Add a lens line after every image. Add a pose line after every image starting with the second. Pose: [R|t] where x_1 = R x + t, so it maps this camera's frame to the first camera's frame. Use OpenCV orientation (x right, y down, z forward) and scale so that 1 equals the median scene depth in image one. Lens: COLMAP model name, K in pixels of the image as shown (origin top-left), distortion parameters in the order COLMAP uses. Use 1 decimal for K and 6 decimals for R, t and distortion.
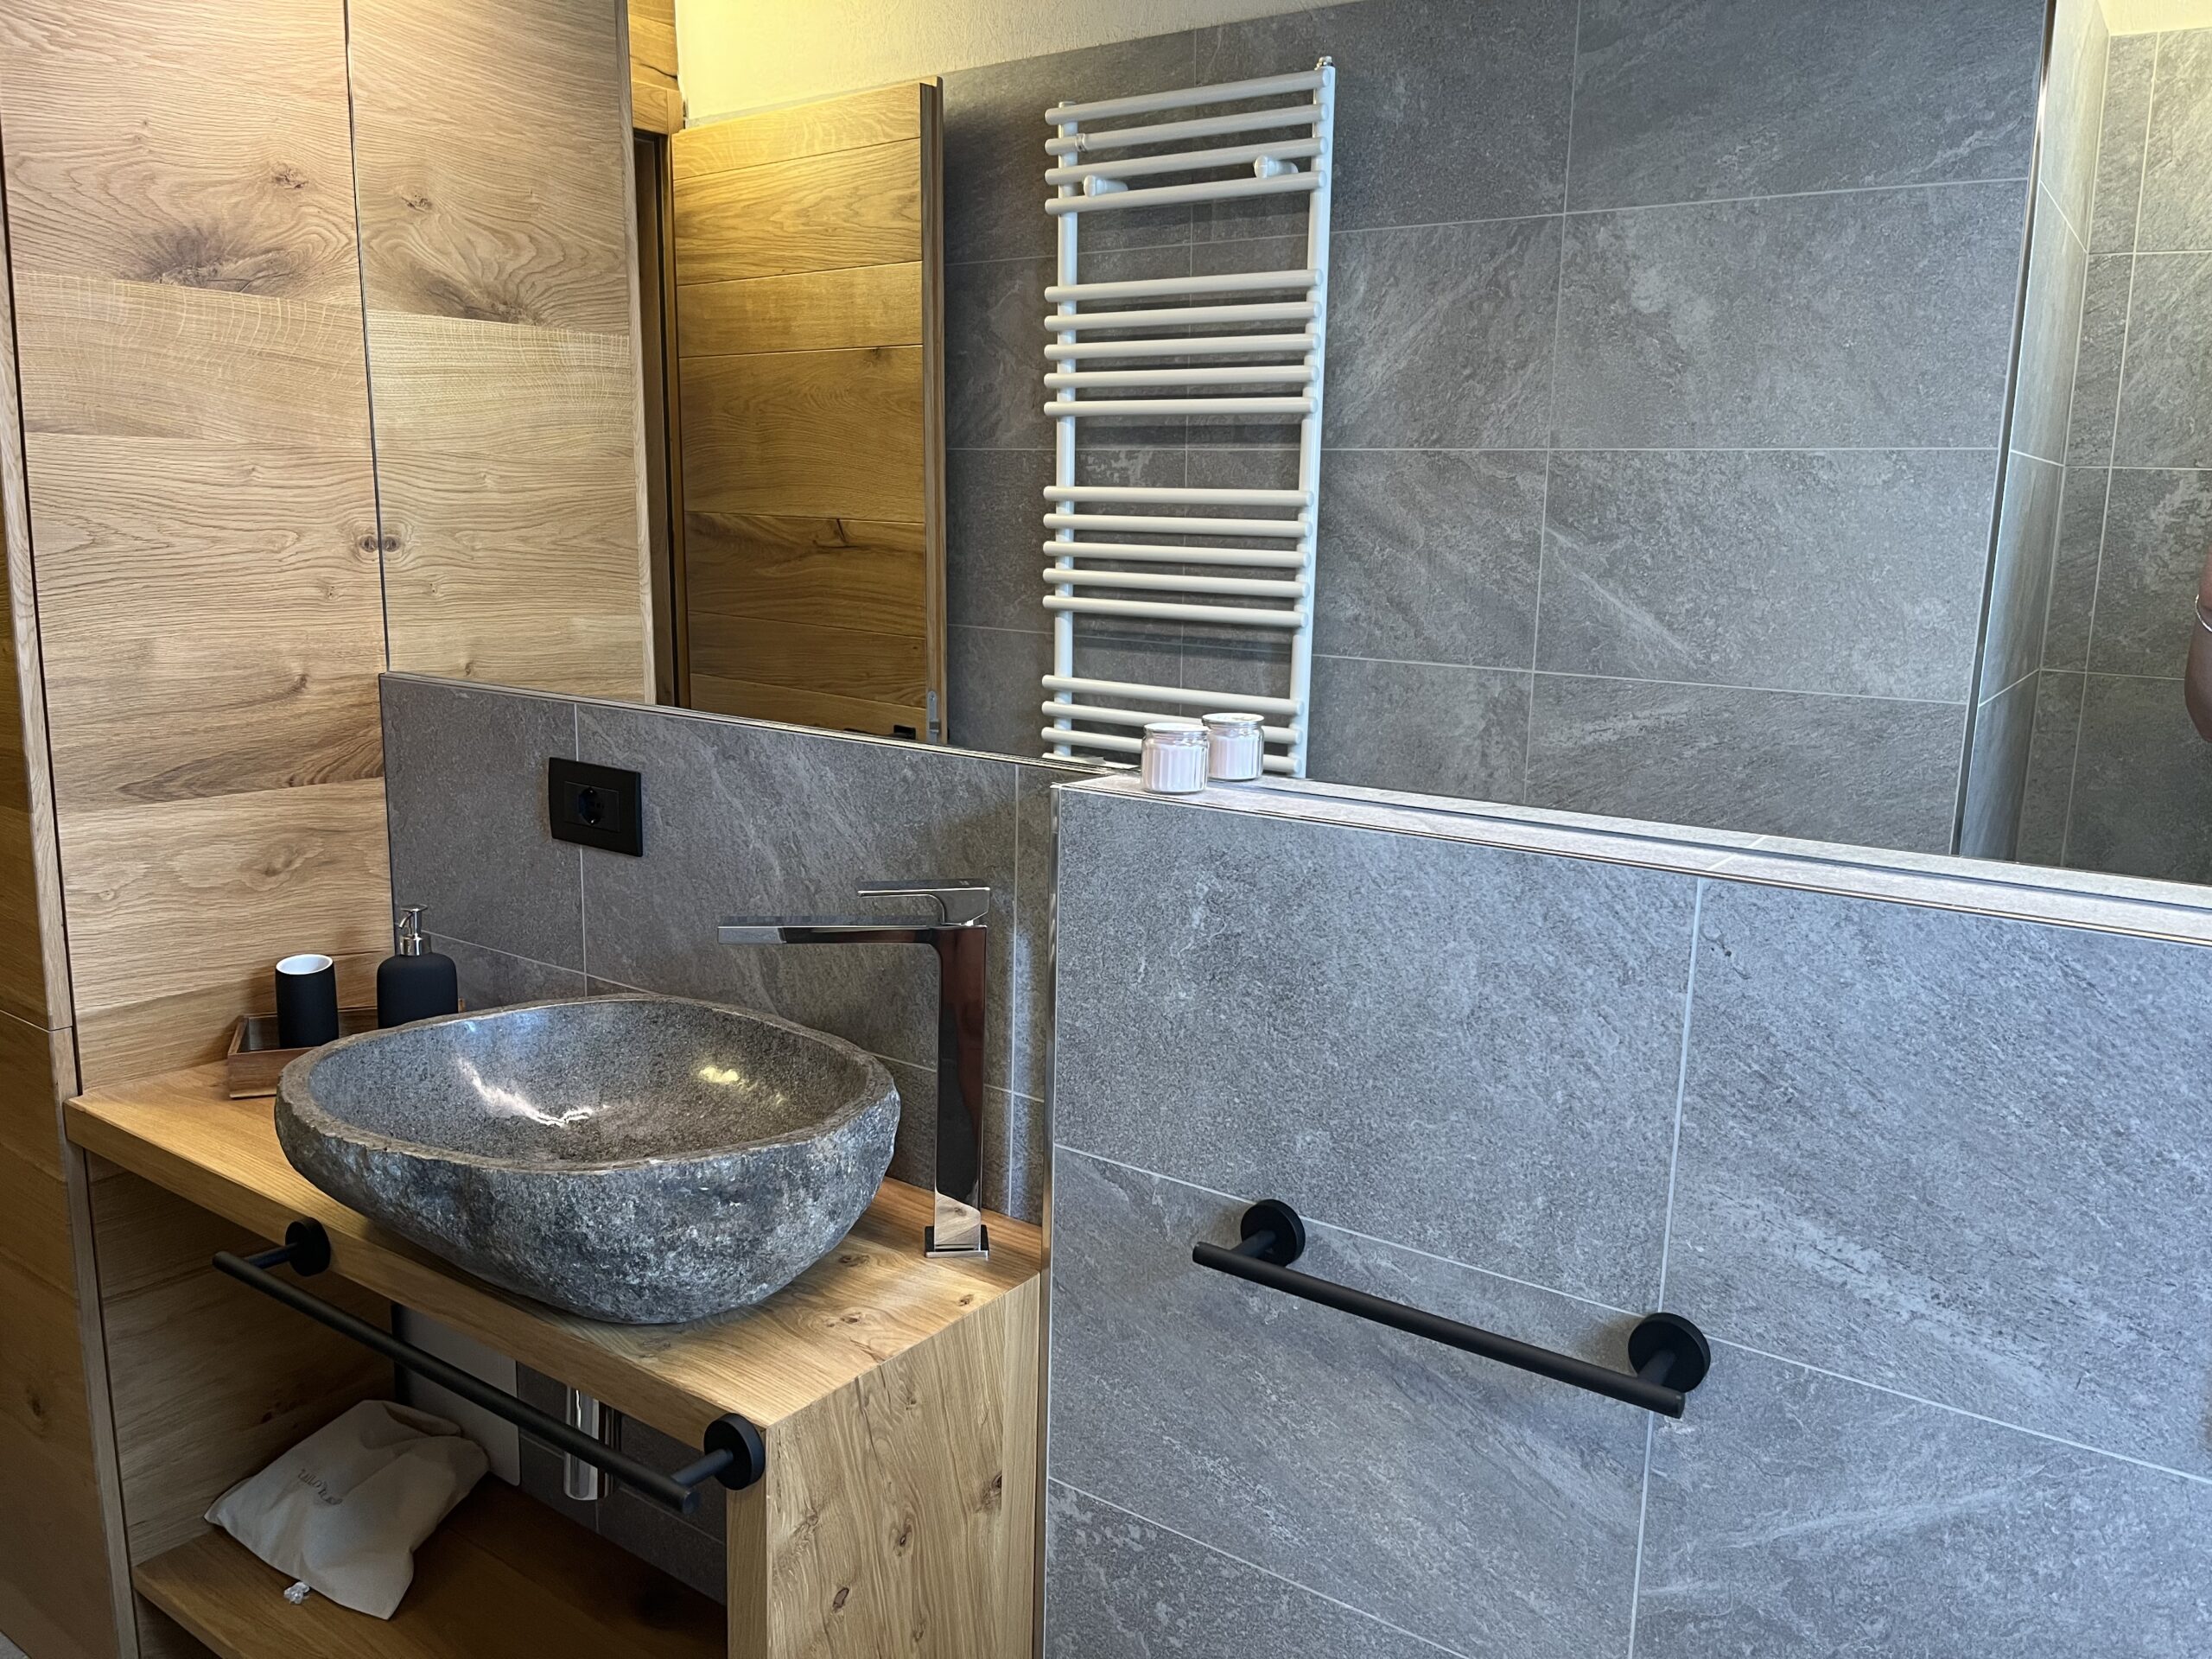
lens RADIAL K [[1701.0, 0, 1108.2], [0, 1701.0, 825.4], [0, 0, 1]] dist [0.017389, -0.001497]
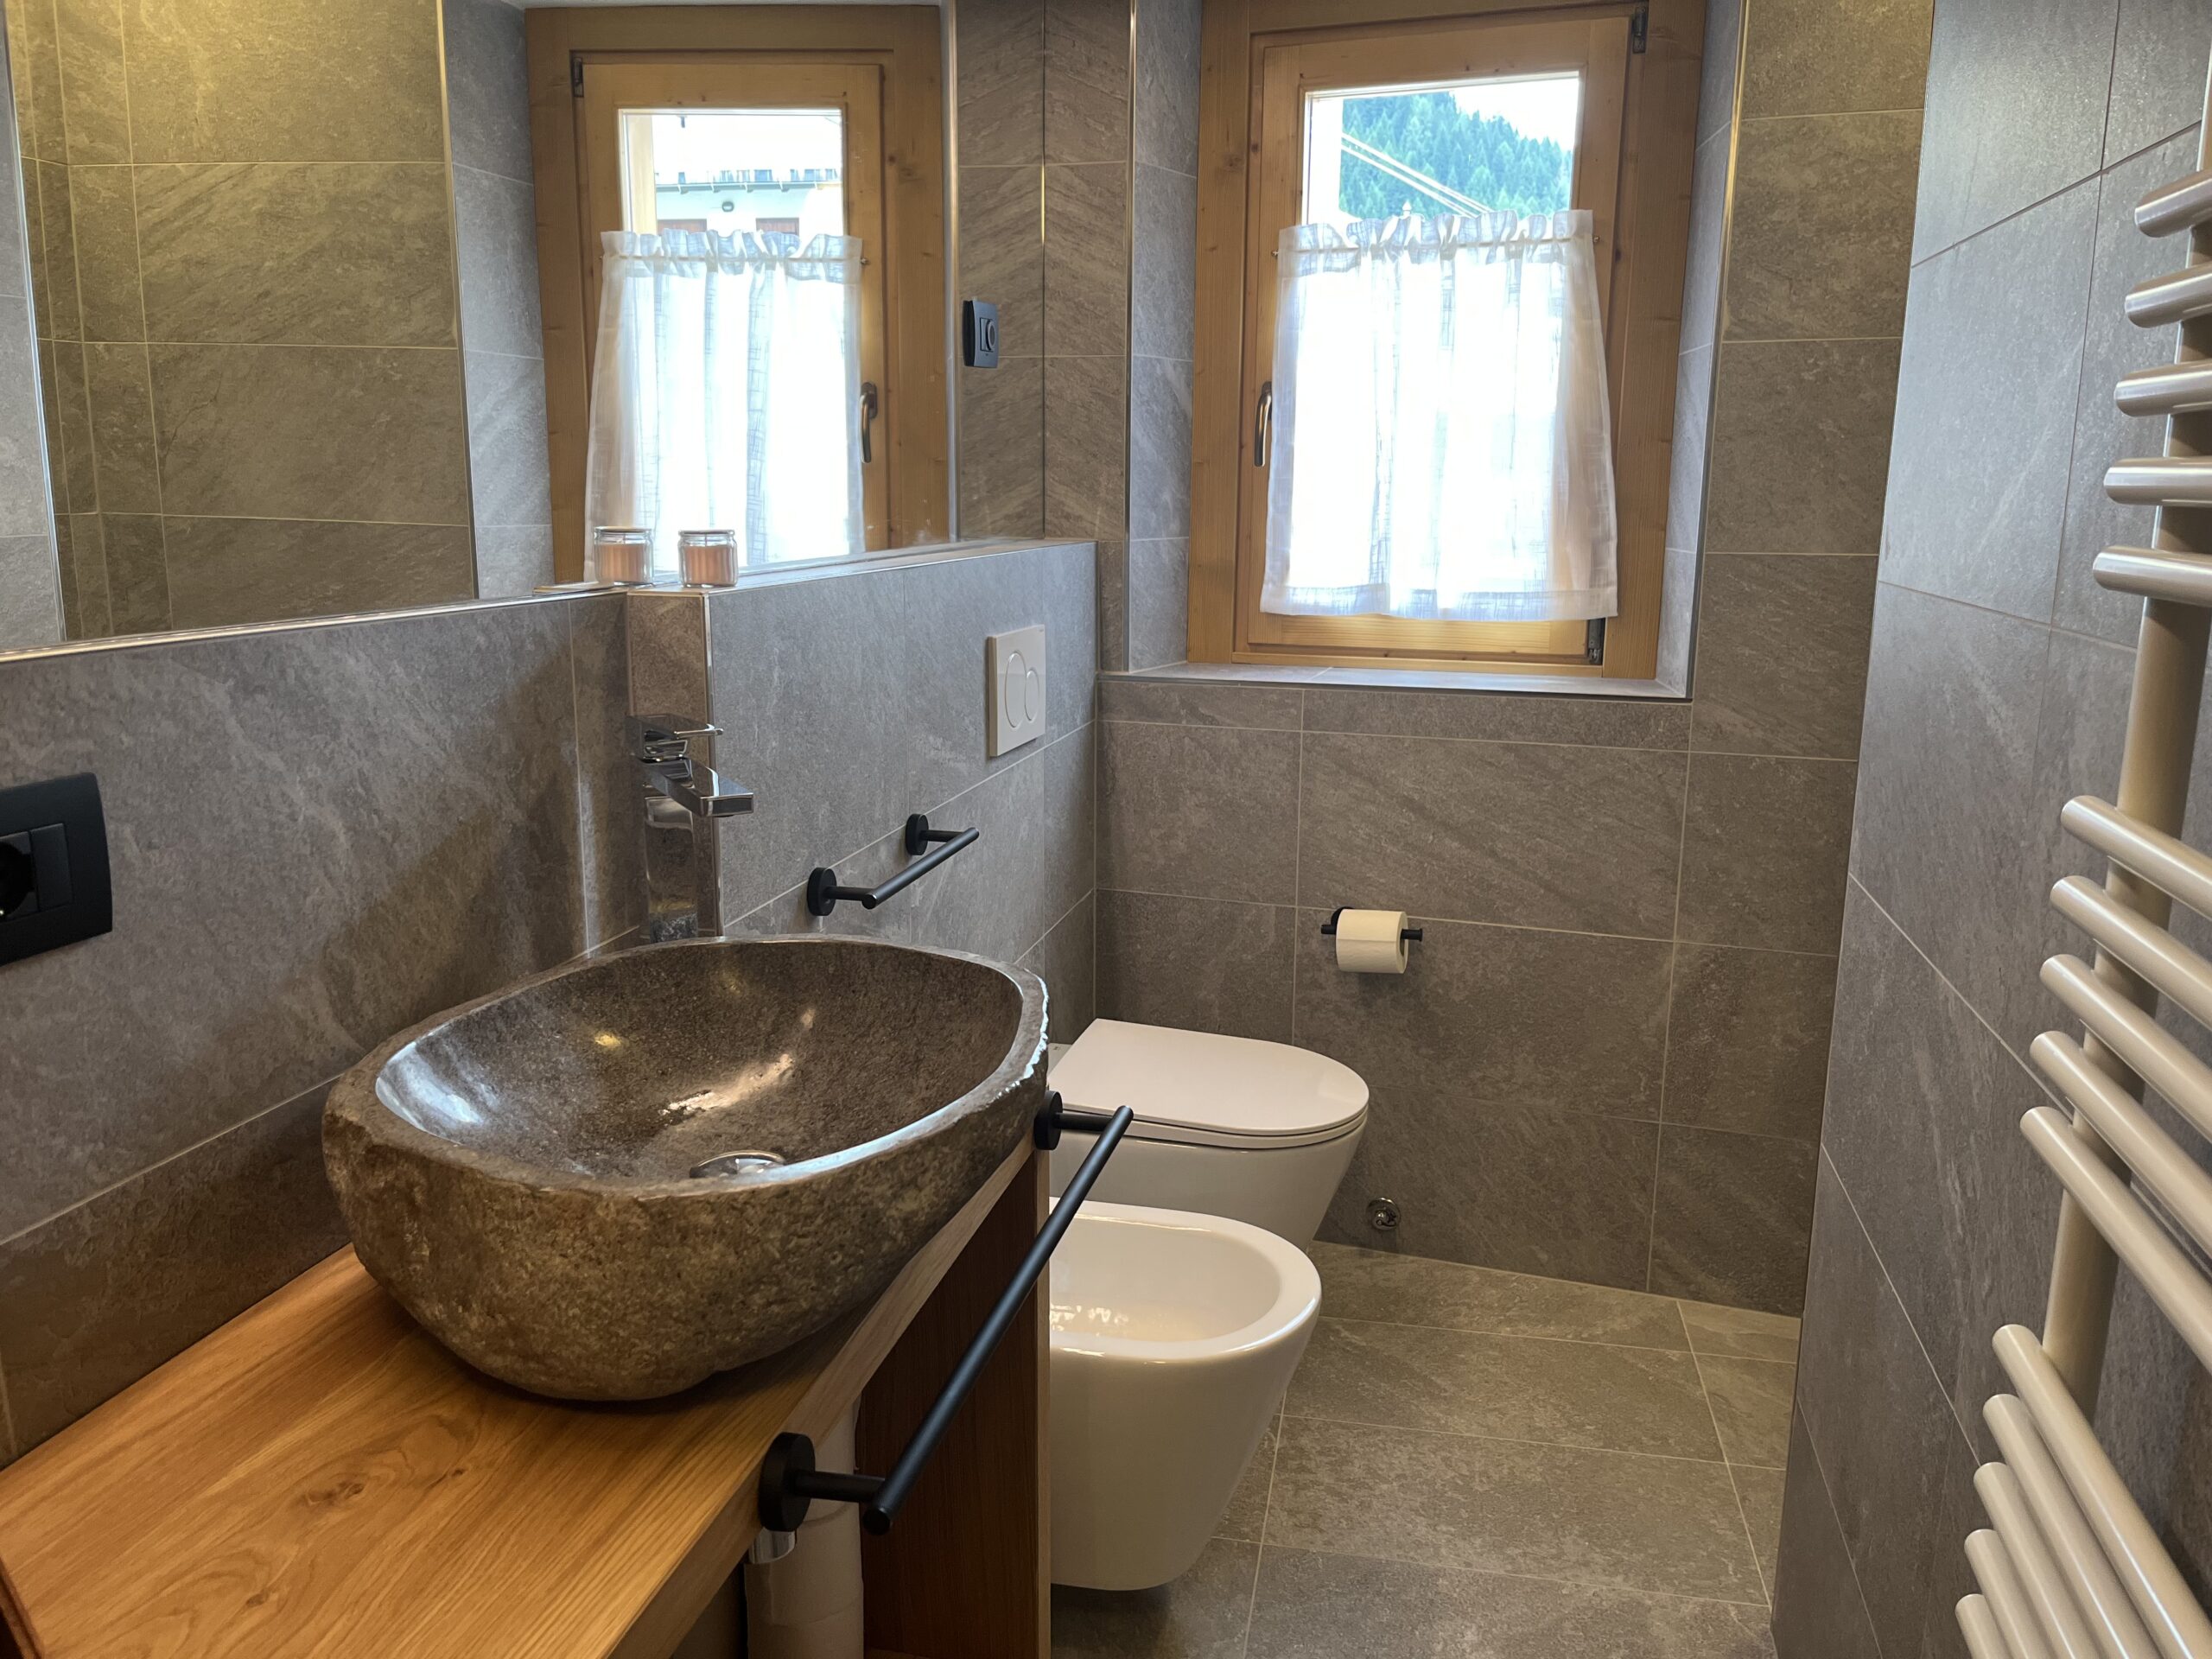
lens RADIAL K [[1701.0, 0, 1105.8], [0, 1701.0, 827.5], [0, 0, 1]] dist [0.017389, -0.001497]
pose [[-0.382514, -0.215298, 0.898515, -0.937163], [0.143469, 0.946837, 0.287953, -0.131156], [-0.912743, 0.239055, -0.331290, 0.961412]]
